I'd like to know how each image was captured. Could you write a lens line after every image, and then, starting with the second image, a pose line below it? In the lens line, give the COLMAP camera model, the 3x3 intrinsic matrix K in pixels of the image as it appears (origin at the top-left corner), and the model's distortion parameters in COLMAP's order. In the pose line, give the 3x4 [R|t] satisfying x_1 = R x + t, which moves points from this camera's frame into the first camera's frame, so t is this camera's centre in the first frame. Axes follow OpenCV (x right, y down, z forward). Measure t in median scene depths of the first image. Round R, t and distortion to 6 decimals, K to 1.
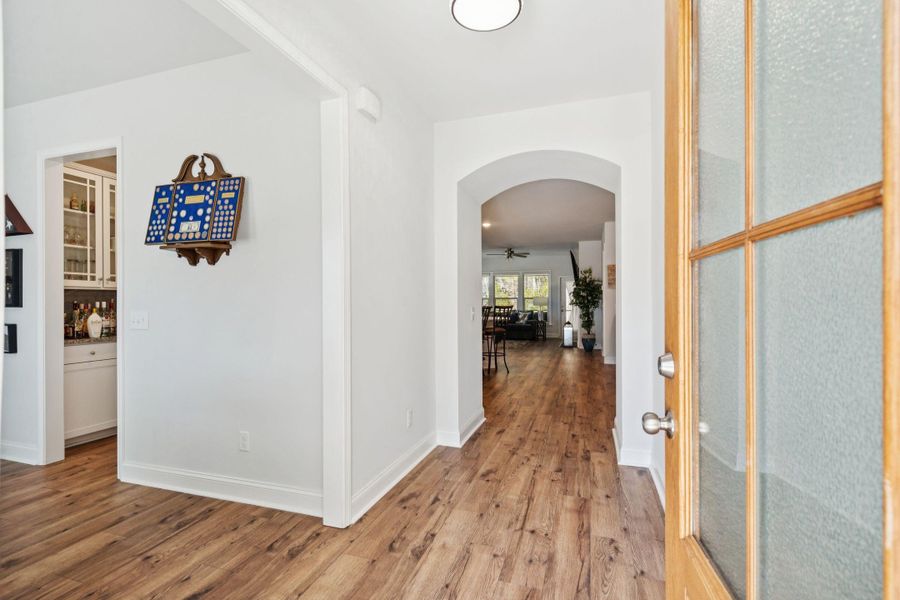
lens RADIAL K [[406.4, 0, 456.5], [0, 406.4, 301.0], [0, 0, 1]] dist [-0.019207, -0.000181]
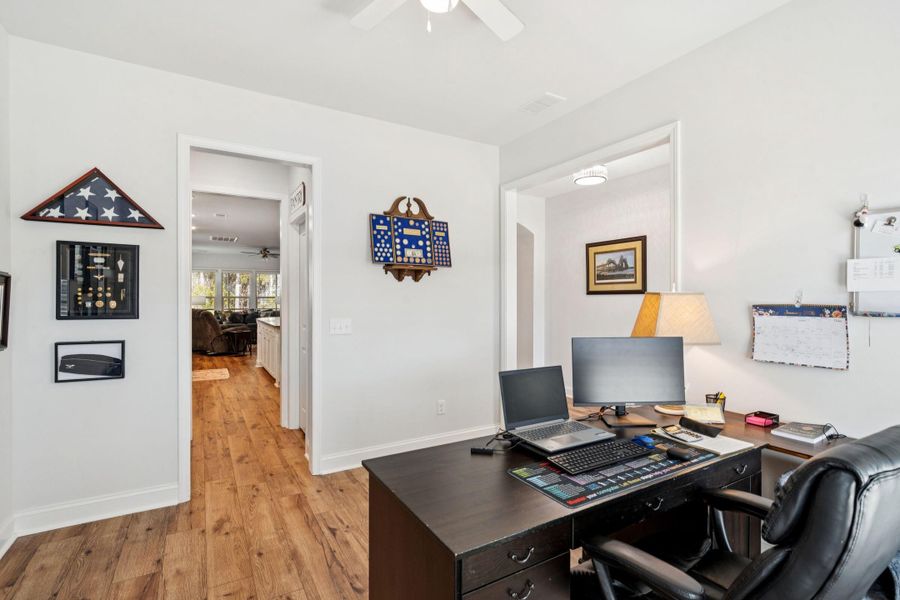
lens RADIAL K [[406.4, 0, 456.5], [0, 406.4, 301.0], [0, 0, 1]] dist [-0.019207, -0.000181]
pose [[0.694700, 0.002381, 0.719296, -1.497413], [-0.002720, 0.999996, -0.000683, -0.025585], [-0.719295, -0.001482, 0.694704, -0.030072]]
